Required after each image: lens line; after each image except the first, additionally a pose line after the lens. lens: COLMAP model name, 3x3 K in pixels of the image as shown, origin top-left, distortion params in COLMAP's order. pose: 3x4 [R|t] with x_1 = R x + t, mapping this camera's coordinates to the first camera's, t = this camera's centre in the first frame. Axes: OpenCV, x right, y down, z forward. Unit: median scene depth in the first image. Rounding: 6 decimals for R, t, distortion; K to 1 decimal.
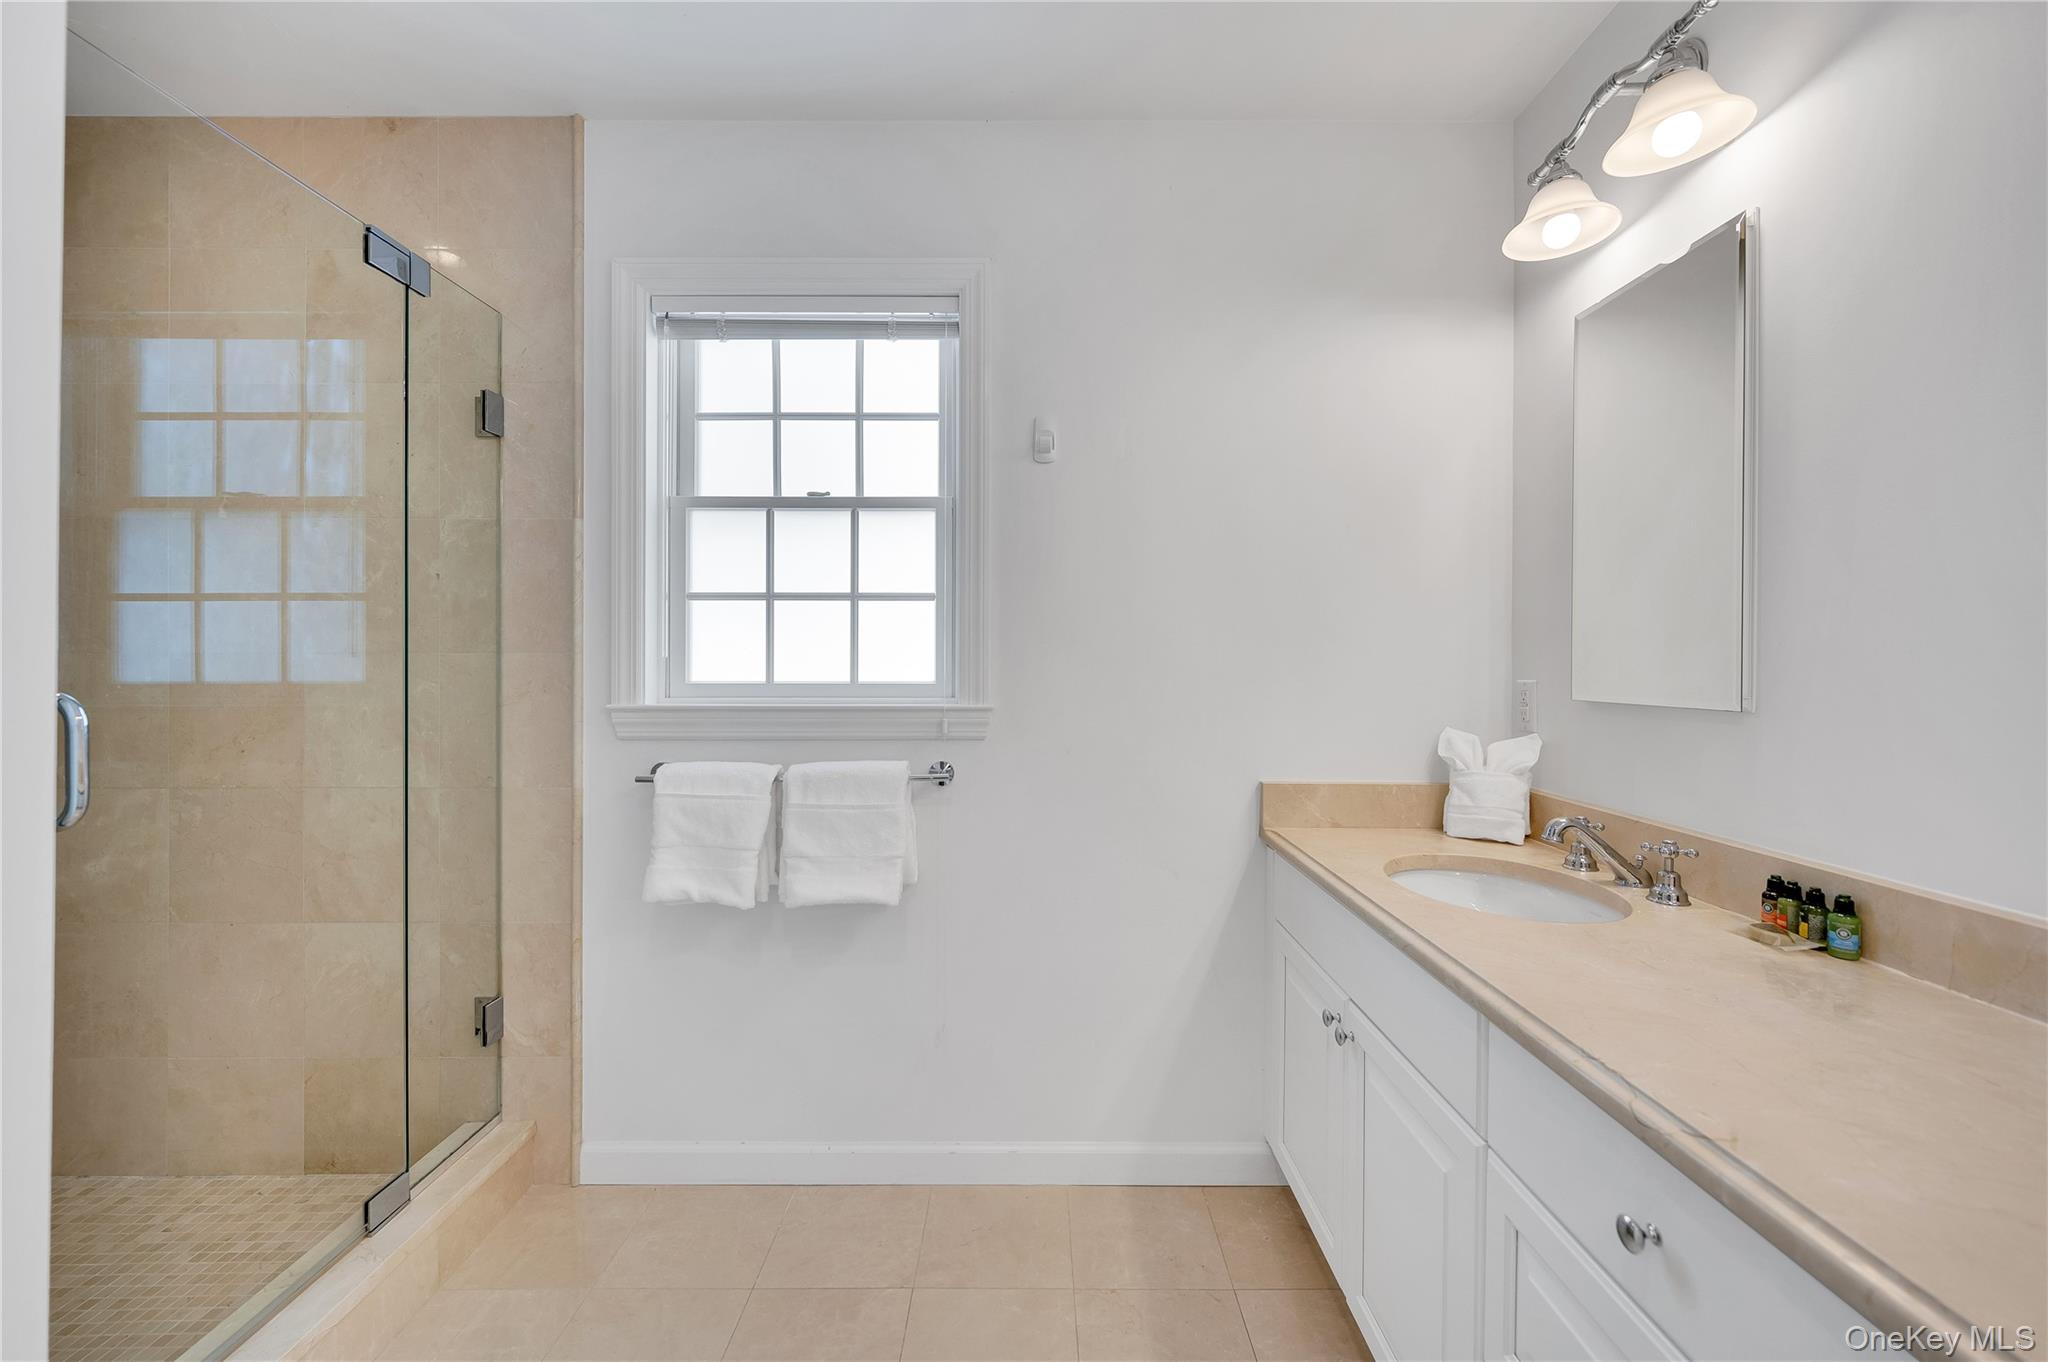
lens RADIAL K [[823.9, 0, 1028.4], [0, 823.9, 665.4], [0, 0, 1]] dist [-0.000879, 0.000051]
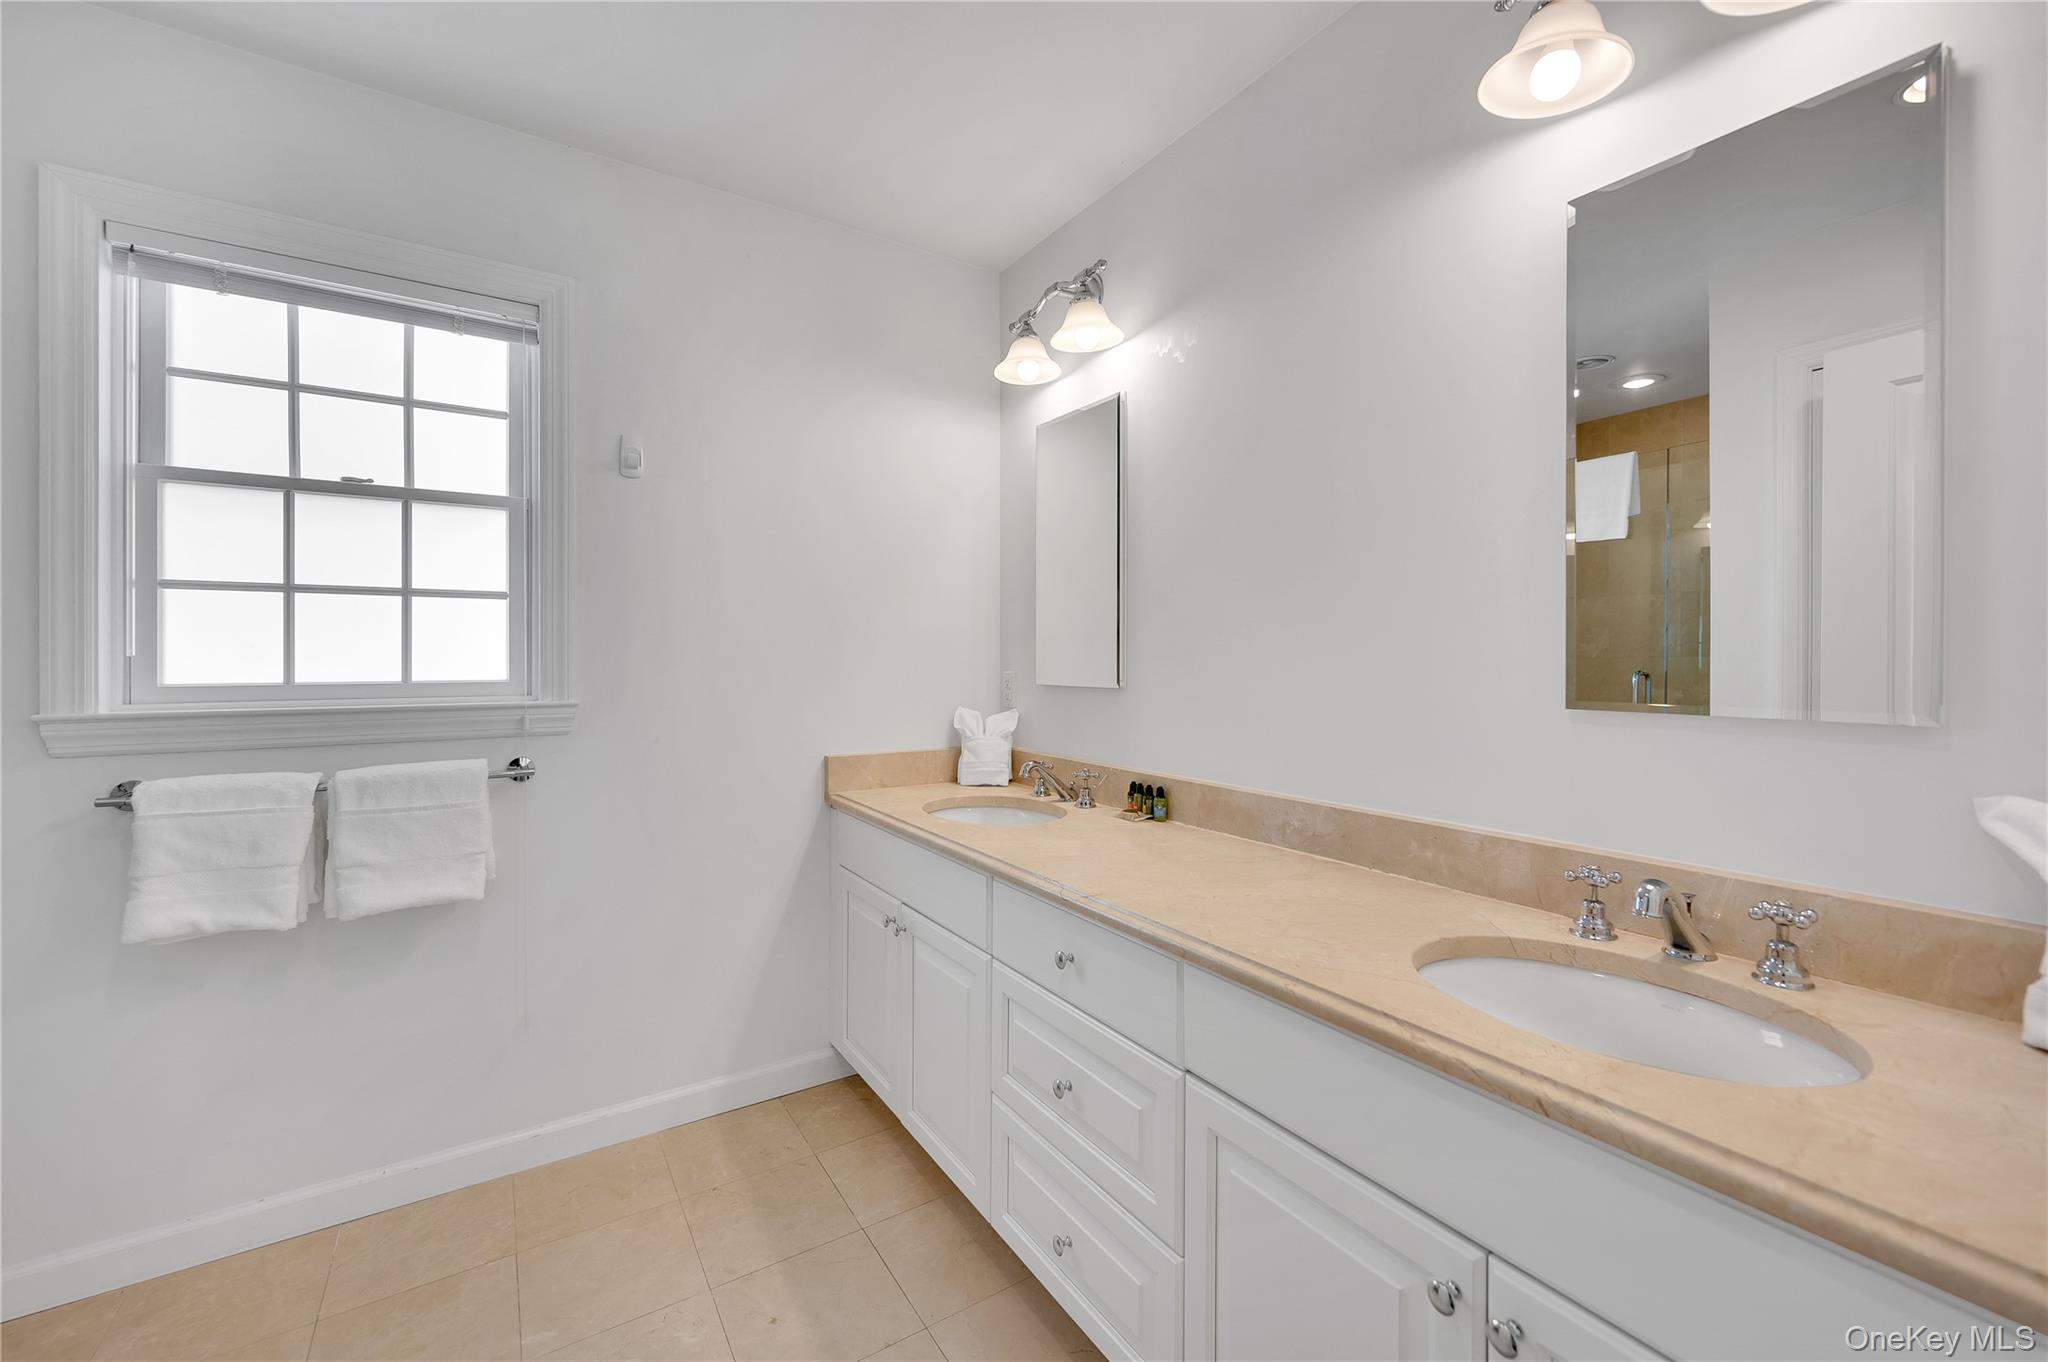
lens RADIAL K [[823.9, 0, 1028.4], [0, 823.9, 665.4], [0, 0, 1]] dist [-0.000879, 0.000051]
pose [[0.841053, -0.007205, 0.540904, -0.136758], [0.004586, 0.999970, 0.006190, -0.001433], [-0.540933, -0.002725, 0.841061, -0.214734]]
